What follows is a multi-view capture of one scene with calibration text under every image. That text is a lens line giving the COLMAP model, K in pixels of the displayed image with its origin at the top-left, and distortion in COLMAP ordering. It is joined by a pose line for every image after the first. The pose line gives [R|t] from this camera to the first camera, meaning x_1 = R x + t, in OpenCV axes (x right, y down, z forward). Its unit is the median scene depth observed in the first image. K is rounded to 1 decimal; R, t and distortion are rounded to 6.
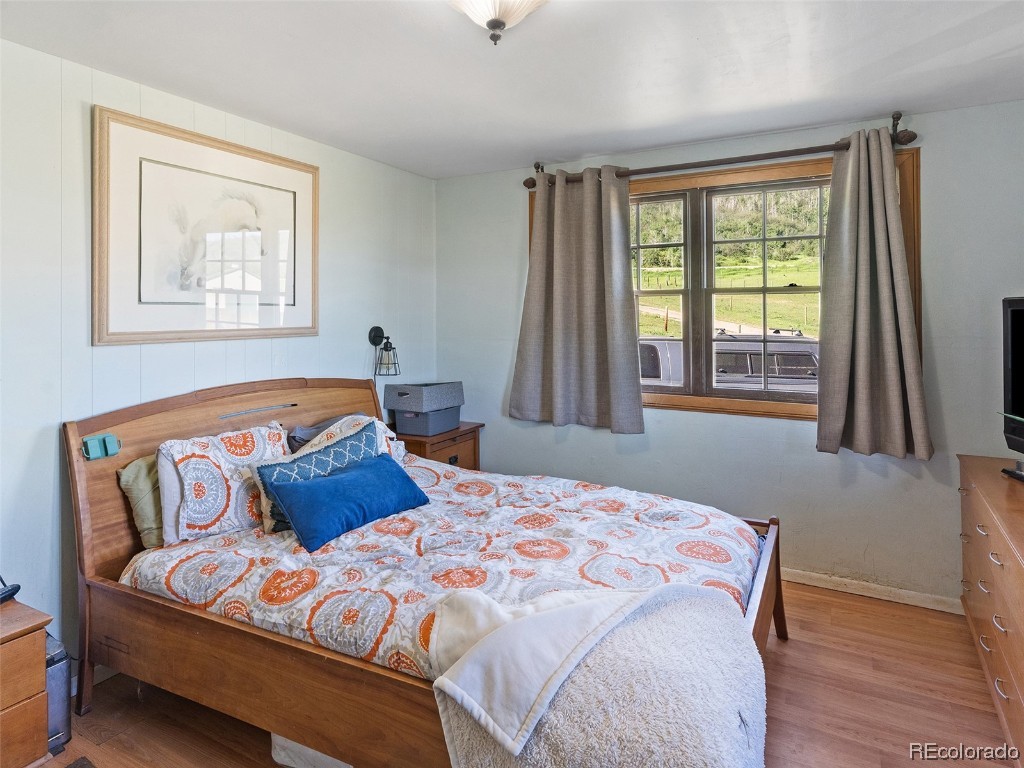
lens RADIAL K [[604.2, 0, 511.2], [0, 604.2, 309.2], [0, 0, 1]] dist [0.002229, 0.000618]
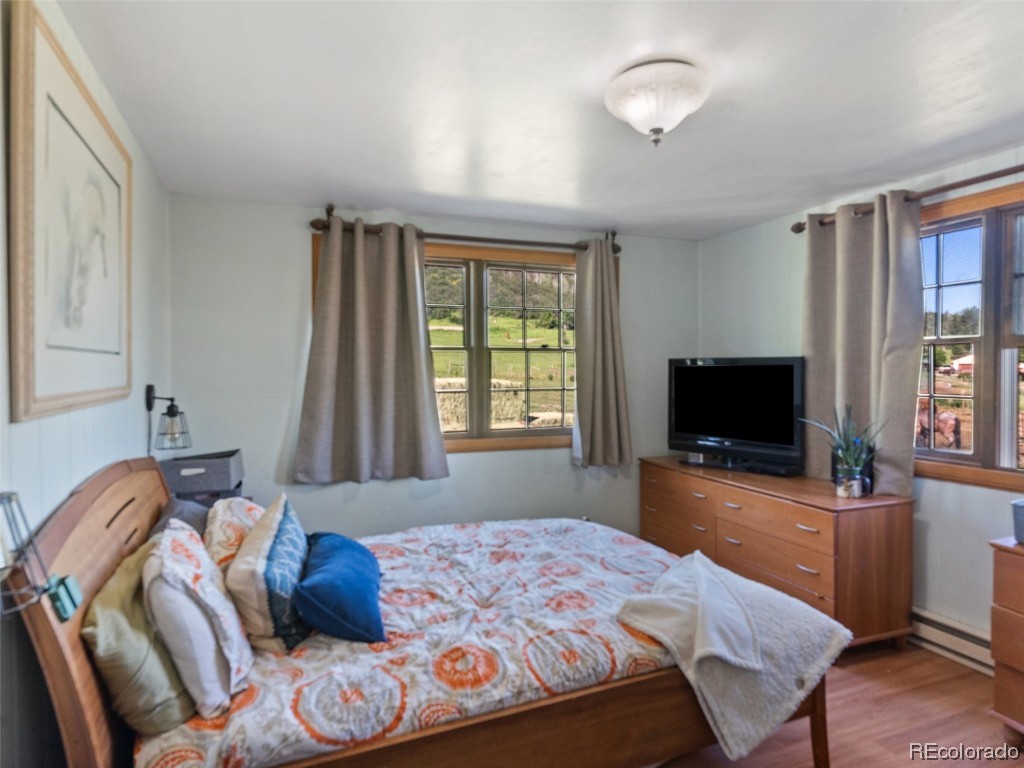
lens RADIAL K [[607.7, 0, 512.0], [0, 607.7, 384.0], [0, 0, 1]] dist [0.004679, 0.000684]
pose [[0.638706, -0.018151, 0.769237, -0.811246], [-0.006818, 0.999549, 0.029246, 0.004978], [-0.769421, -0.023924, 0.638294, 0.297478]]
